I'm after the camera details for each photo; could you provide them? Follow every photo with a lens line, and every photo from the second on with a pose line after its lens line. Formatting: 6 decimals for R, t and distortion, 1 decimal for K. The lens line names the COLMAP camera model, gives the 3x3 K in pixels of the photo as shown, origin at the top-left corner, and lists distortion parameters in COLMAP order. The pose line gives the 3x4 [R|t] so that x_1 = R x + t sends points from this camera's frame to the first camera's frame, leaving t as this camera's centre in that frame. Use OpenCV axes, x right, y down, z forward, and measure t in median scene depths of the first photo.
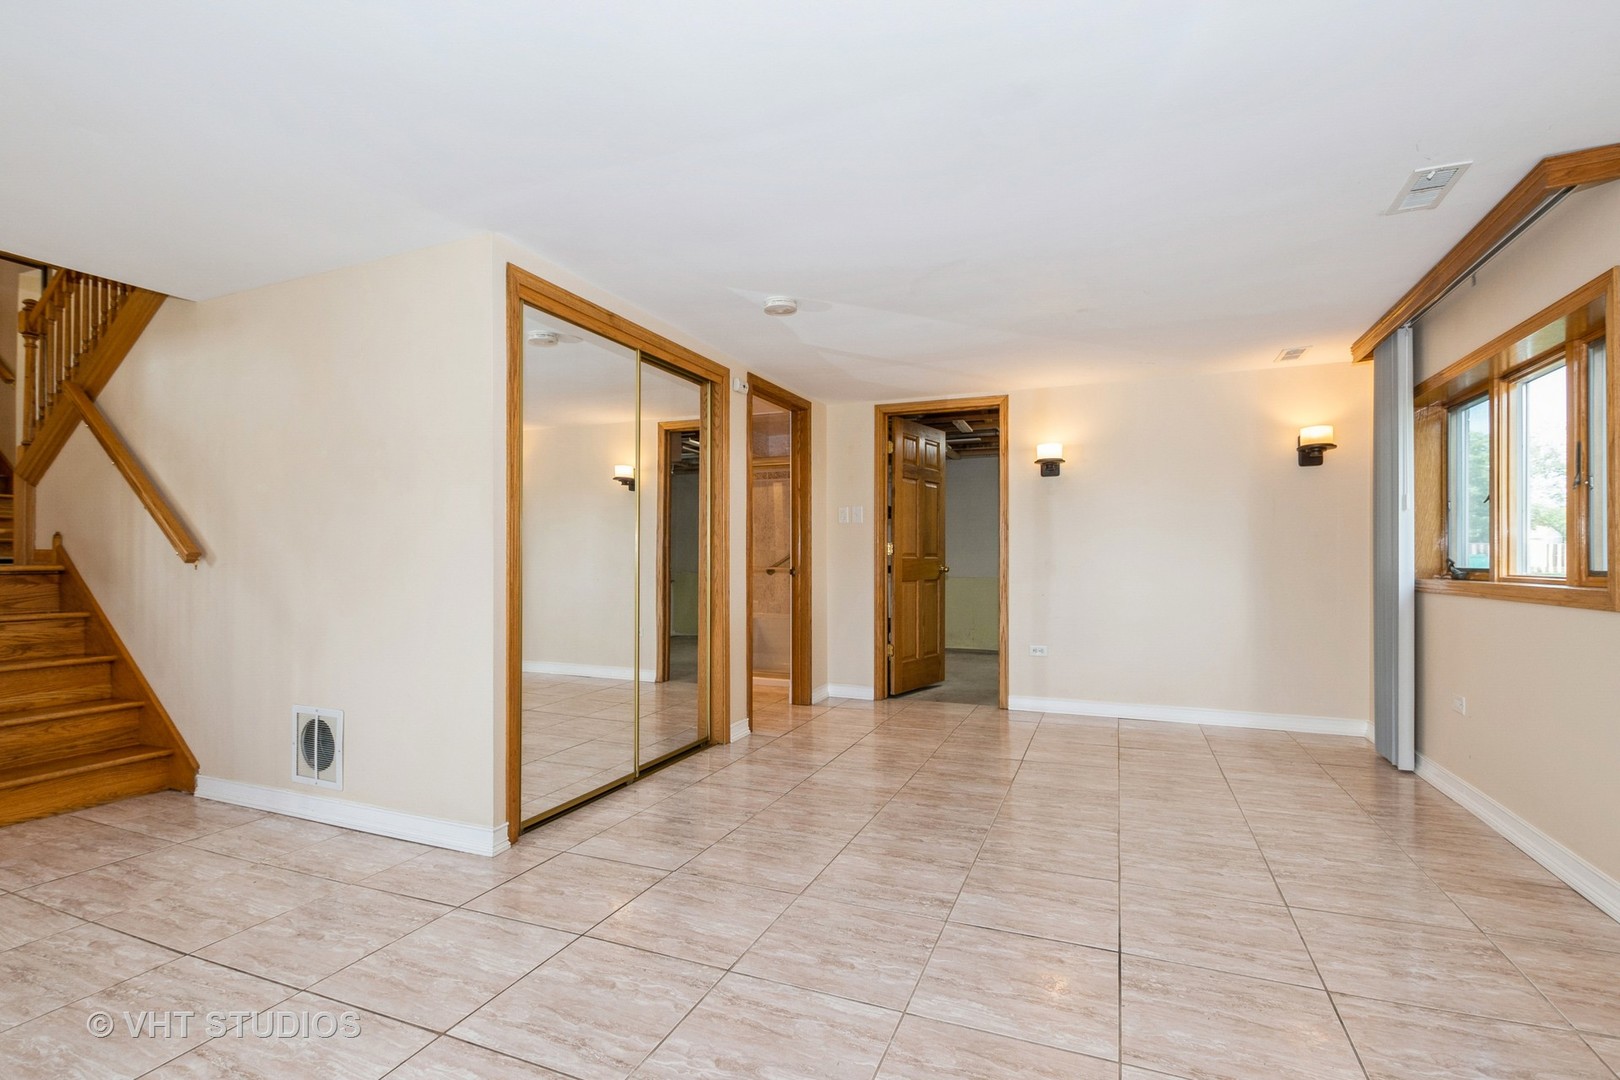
lens RADIAL K [[744.2, 0, 819.7], [0, 744.2, 565.9], [0, 0, 1]] dist [-0.032081, 0.000799]
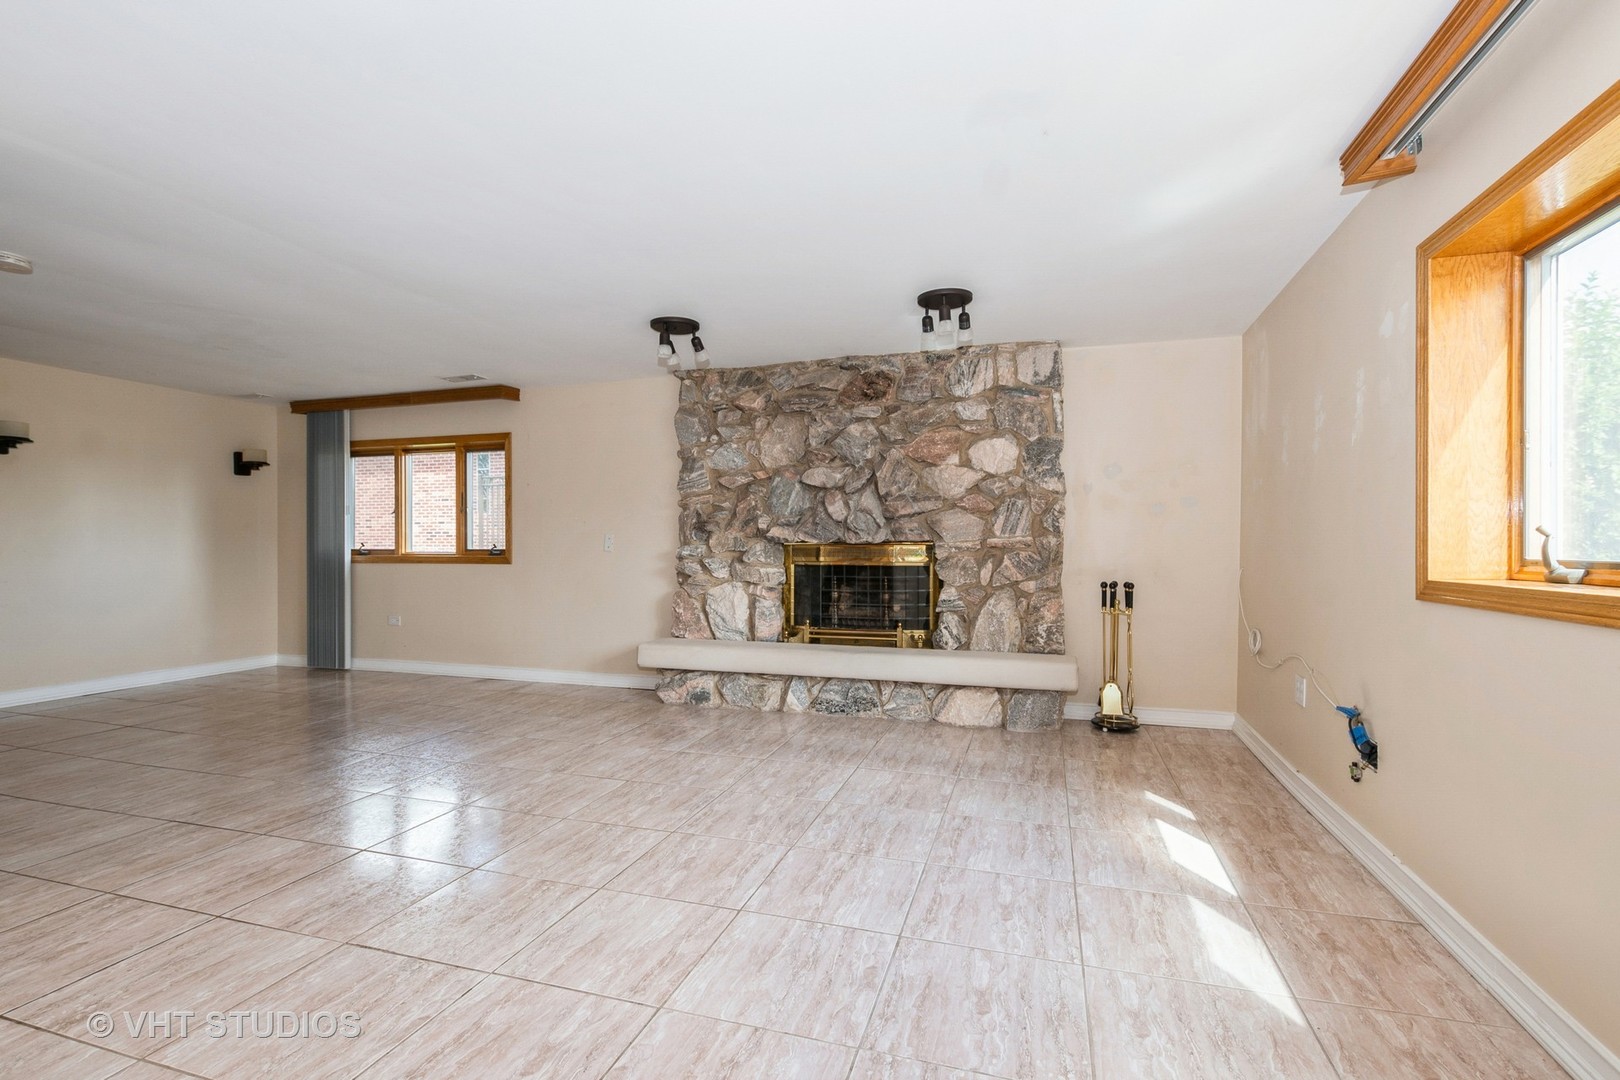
lens RADIAL K [[744.2, 0, 819.7], [0, 744.2, 565.9], [0, 0, 1]] dist [-0.032081, 0.000799]
pose [[-0.072926, -0.034676, 0.996734, -1.224512], [0.003730, 0.999379, 0.035040, -0.018602], [-0.997330, 0.006273, -0.072752, 0.061037]]
